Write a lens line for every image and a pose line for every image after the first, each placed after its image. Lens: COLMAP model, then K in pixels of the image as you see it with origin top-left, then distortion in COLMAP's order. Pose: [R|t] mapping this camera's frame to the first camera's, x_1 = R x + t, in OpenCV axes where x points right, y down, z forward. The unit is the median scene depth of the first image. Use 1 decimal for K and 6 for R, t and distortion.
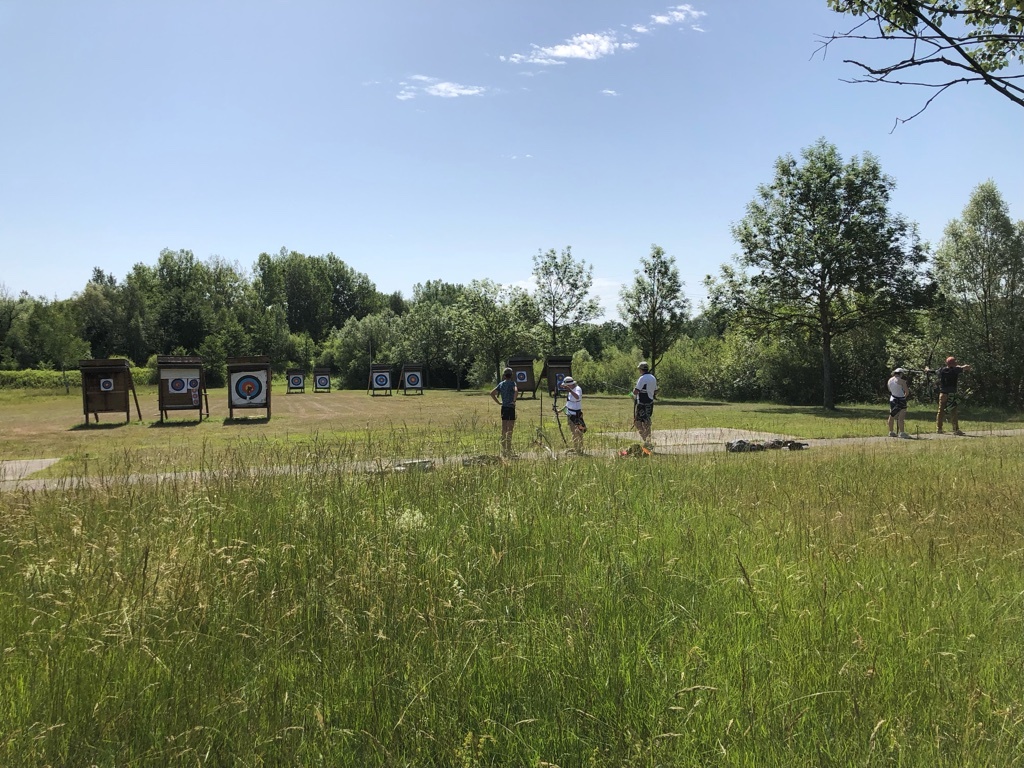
lens RADIAL K [[828.6, 0, 513.9], [0, 828.6, 384.5], [0, 0, 1]] dist [0.040778, -0.054080]
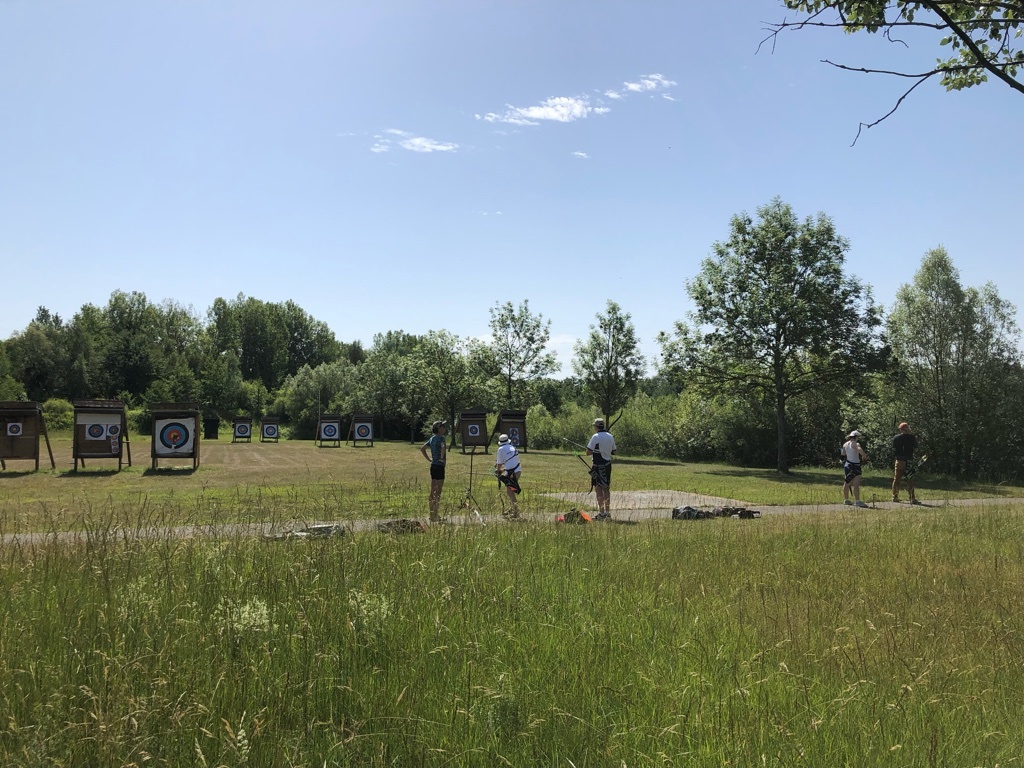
lens RADIAL K [[828.6, 0, 524.2], [0, 828.6, 392.3], [0, 0, 1]] dist [0.040778, -0.054080]
pose [[0.997993, 0.027126, 0.057229, 0.010679], [-0.023905, 0.998131, -0.056238, -0.001044], [-0.058647, 0.054757, 0.996776, 0.025171]]
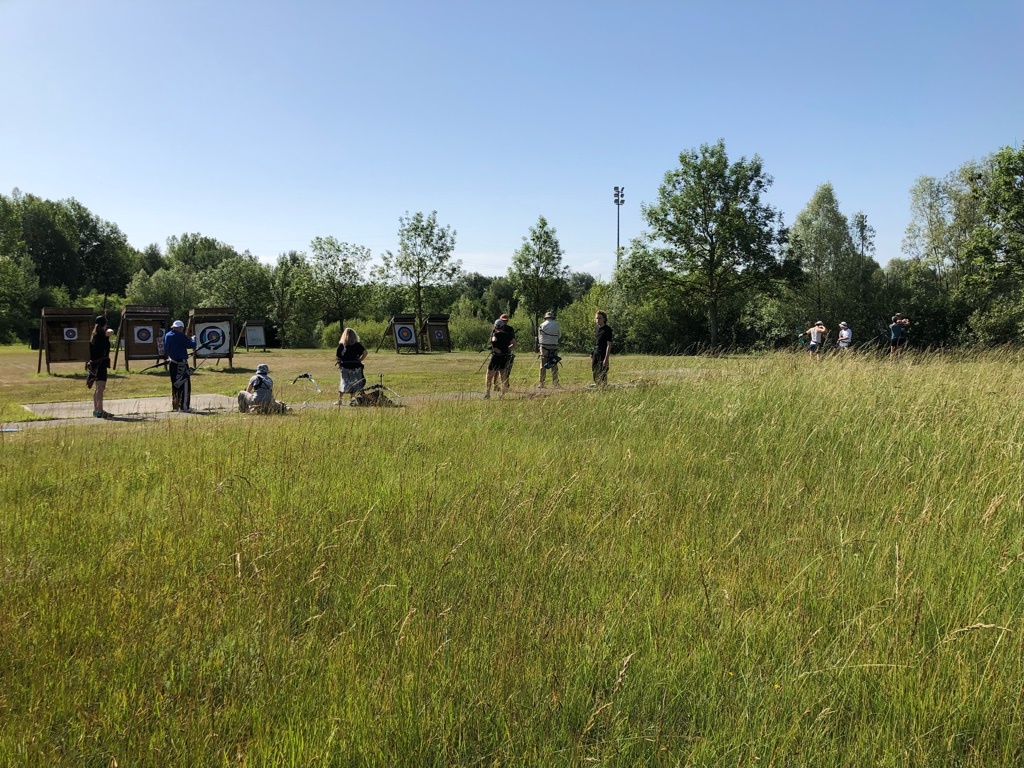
lens RADIAL K [[828.6, 0, 524.7], [0, 828.6, 390.0], [0, 0, 1]] dist [0.040778, -0.054080]
pose [[0.948979, -0.014138, 0.315022, -0.164396], [-0.001786, 0.998737, 0.050203, 0.008997], [-0.315334, -0.048204, 0.947756, -0.056647]]
